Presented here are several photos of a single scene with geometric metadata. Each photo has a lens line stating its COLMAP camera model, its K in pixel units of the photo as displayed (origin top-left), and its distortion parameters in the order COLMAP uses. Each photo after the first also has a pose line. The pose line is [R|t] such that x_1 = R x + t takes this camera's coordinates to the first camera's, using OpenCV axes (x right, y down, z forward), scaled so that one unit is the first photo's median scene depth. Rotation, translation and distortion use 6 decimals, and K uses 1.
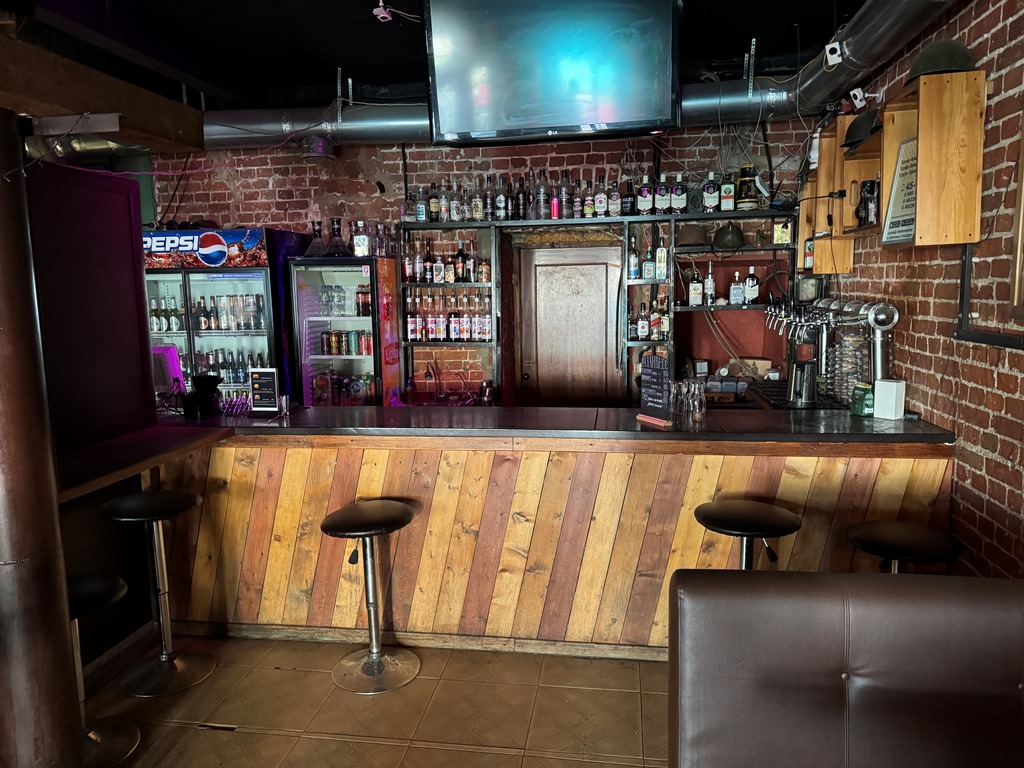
lens RADIAL K [[718.0, 0, 518.5], [0, 718.0, 387.4], [0, 0, 1]] dist [0.050334, -0.059849]
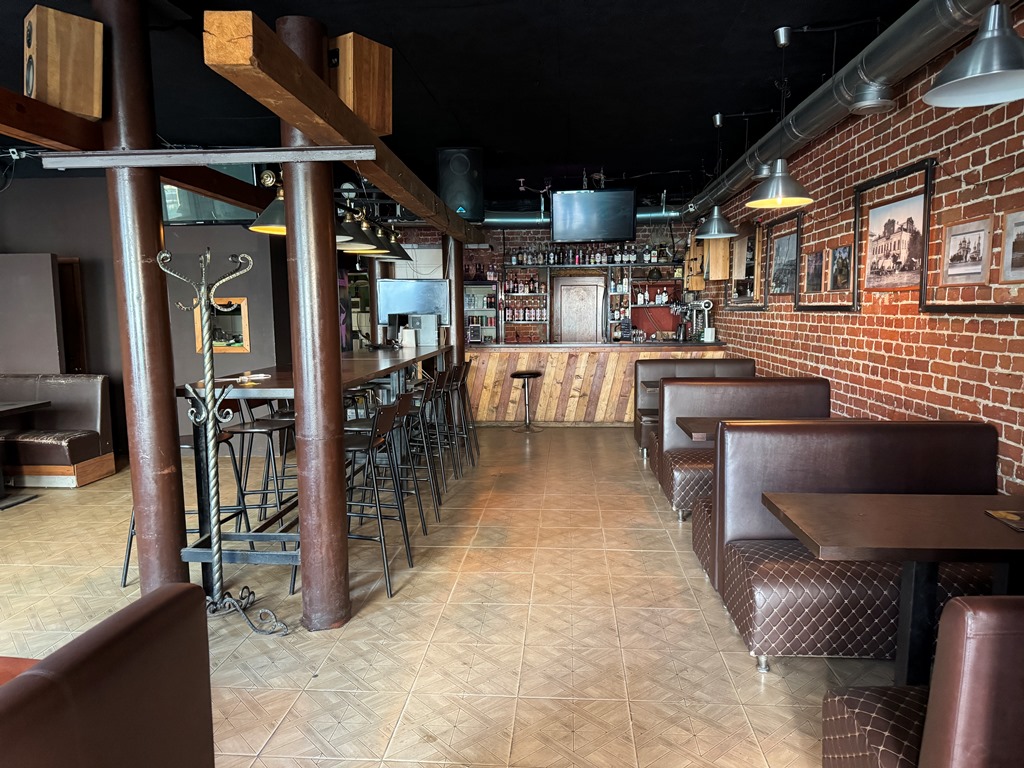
lens RADIAL K [[718.0, 0, 514.5], [0, 718.0, 391.6], [0, 0, 1]] dist [0.050334, -0.059849]
pose [[0.997481, 0.001429, 0.070926, -0.296829], [0.000410, 0.999664, -0.025912, 0.211078], [-0.070939, 0.025876, 0.997145, -1.169547]]
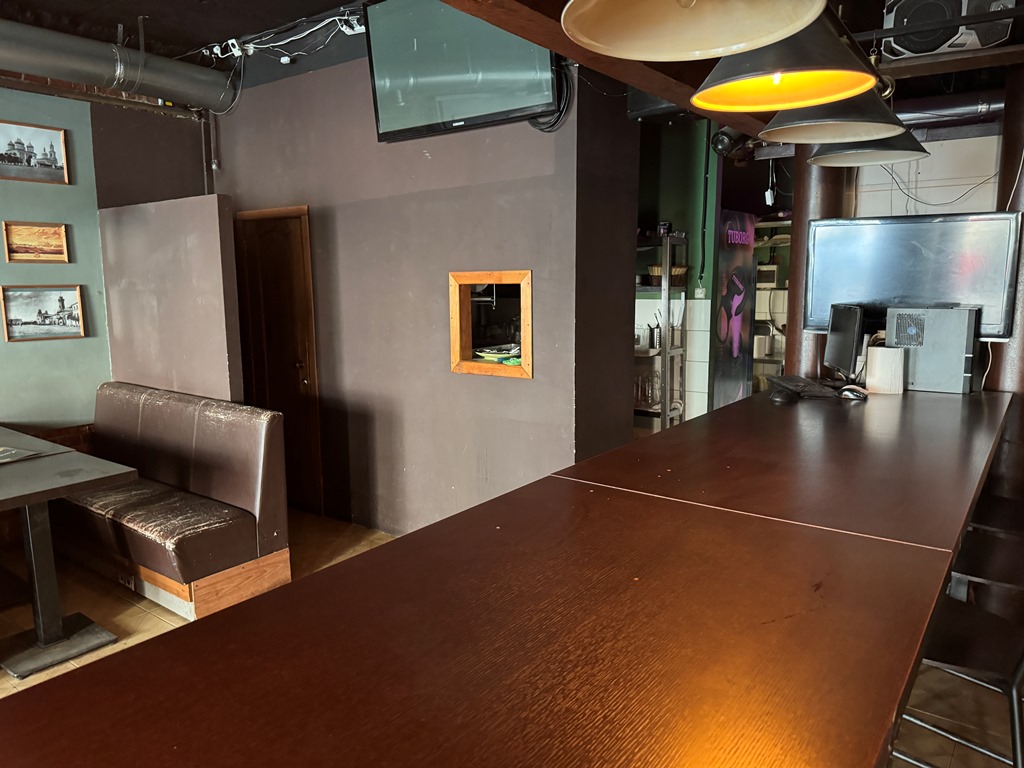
lens RADIAL K [[718.0, 0, 515.0], [0, 718.0, 381.4], [0, 0, 1]] dist [0.050334, -0.059849]
pose [[0.878665, 0.078728, -0.470903, -0.404473], [-0.074417, 0.996840, 0.027801, 0.065612], [0.471604, 0.010616, 0.881747, -0.253554]]
